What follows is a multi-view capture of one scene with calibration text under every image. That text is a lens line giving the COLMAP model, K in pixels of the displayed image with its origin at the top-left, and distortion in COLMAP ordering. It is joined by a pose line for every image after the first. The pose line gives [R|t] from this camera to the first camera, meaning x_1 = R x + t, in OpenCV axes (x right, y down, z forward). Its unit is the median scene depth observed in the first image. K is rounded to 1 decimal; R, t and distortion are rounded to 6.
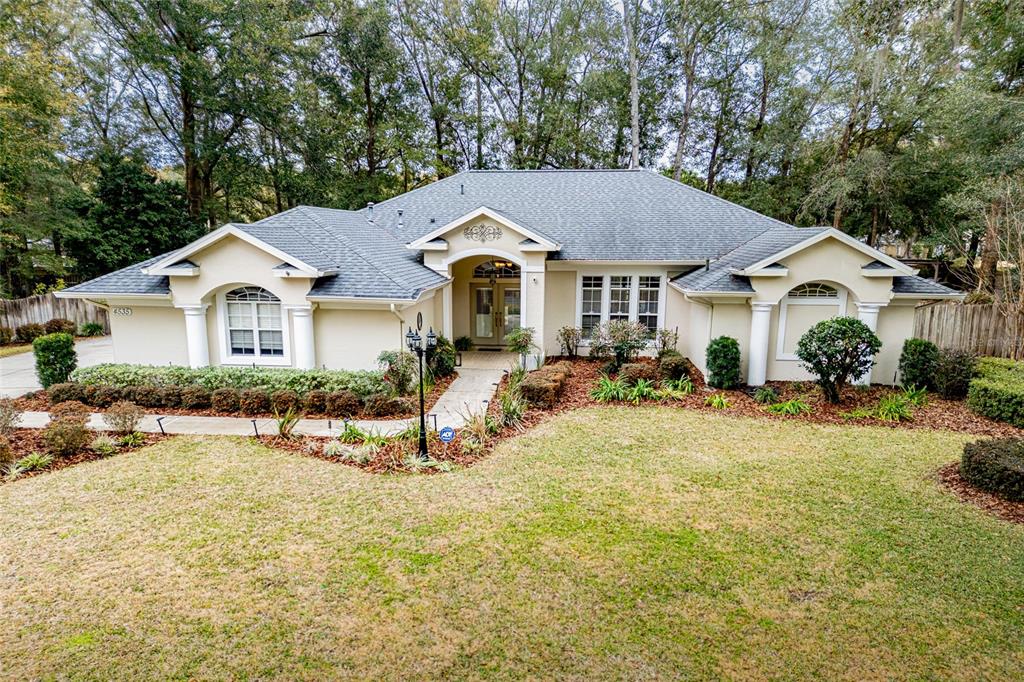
lens RADIAL K [[716.4, 0, 504.7], [0, 716.4, 382.7], [0, 0, 1]] dist [0.074418, -0.070460]
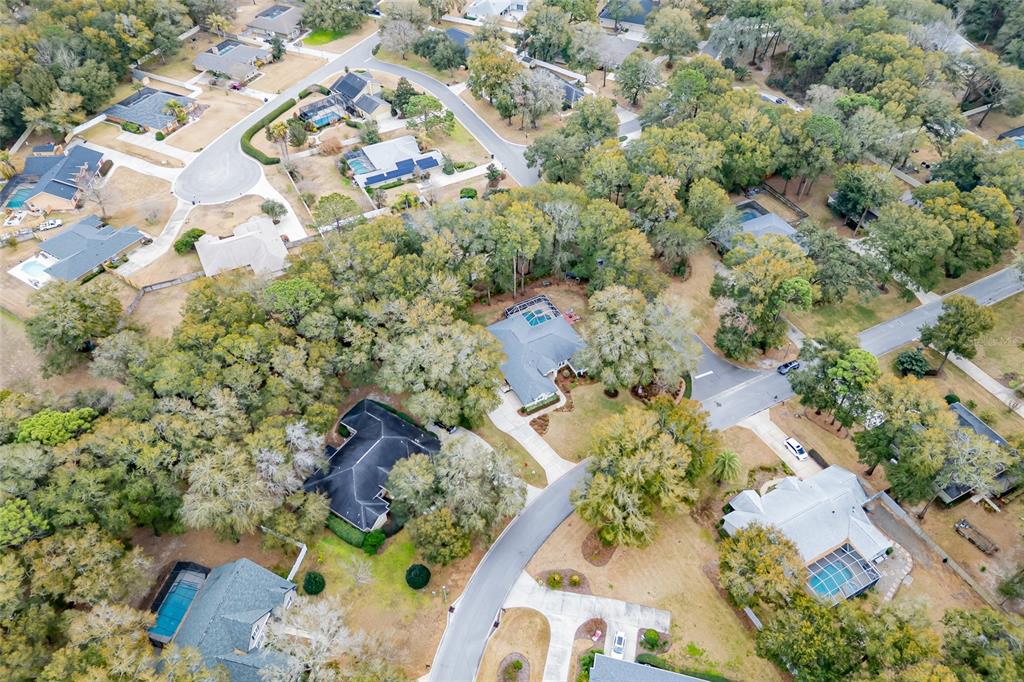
lens RADIAL K [[735.0, 0, 514.5], [0, 735.0, 297.6], [0, 0, 1]] dist [0.068020, -0.073129]
pose [[0.826766, -0.390524, 0.404905, -3.880406], [0.128357, 0.831745, 0.540115, -6.181142], [-0.547706, -0.394577, 0.737785, -5.170282]]
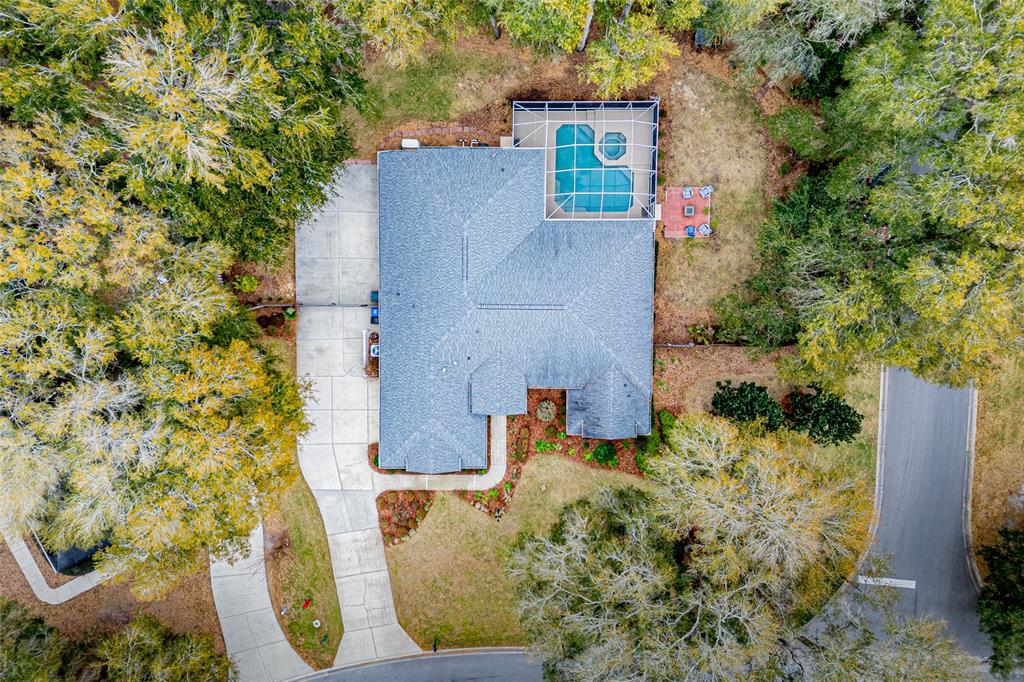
lens RADIAL K [[715.6, 0, 508.5], [0, 715.6, 363.0], [0, 0, 1]] dist [0.074905, -0.072422]
pose [[0.995879, -0.089851, -0.012335, 0.069517], [0.027225, 0.166433, 0.985677, -3.394248], [-0.086511, -0.981950, 0.168194, 0.830370]]
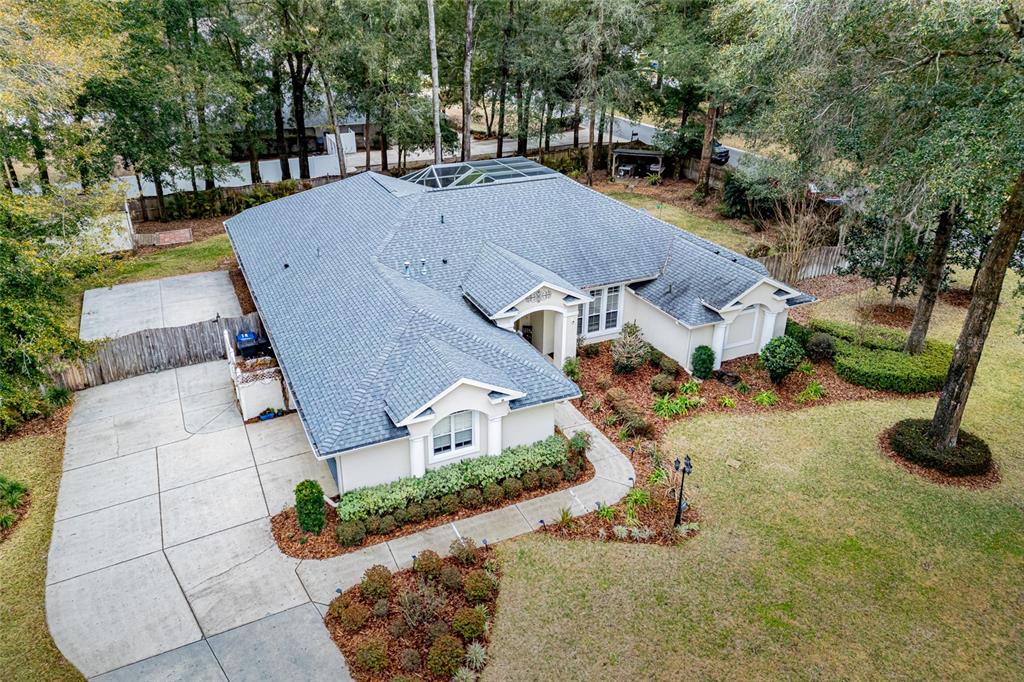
lens RADIAL K [[736.9, 0, 491.7], [0, 736.9, 309.2], [0, 0, 1]] dist [0.081232, -0.081396]
pose [[0.870818, -0.202795, 0.447828, -0.839489], [0.107205, 0.967363, 0.229599, -0.592094], [-0.479774, -0.151930, 0.864138, -0.153362]]
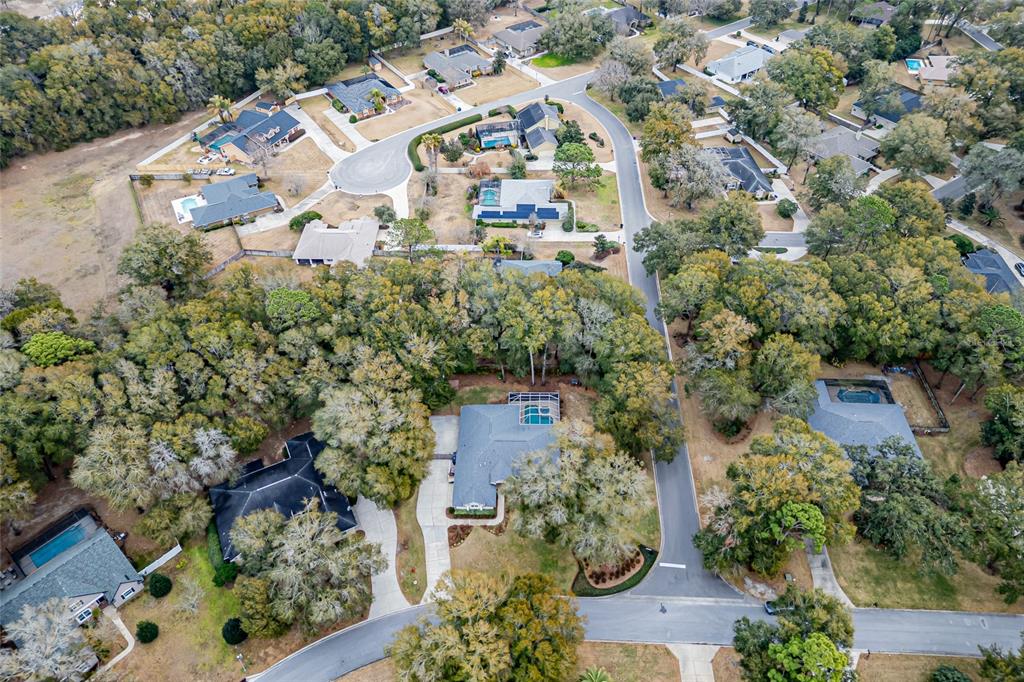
lens RADIAL K [[735.0, 0, 514.5], [0, 735.0, 297.6], [0, 0, 1]] dist [0.068020, -0.073129]
pose [[0.996786, -0.063038, 0.049445, -0.161911], [0.030499, 0.869269, 0.493397, -6.173986], [-0.074084, -0.490303, 0.868398, -5.082859]]
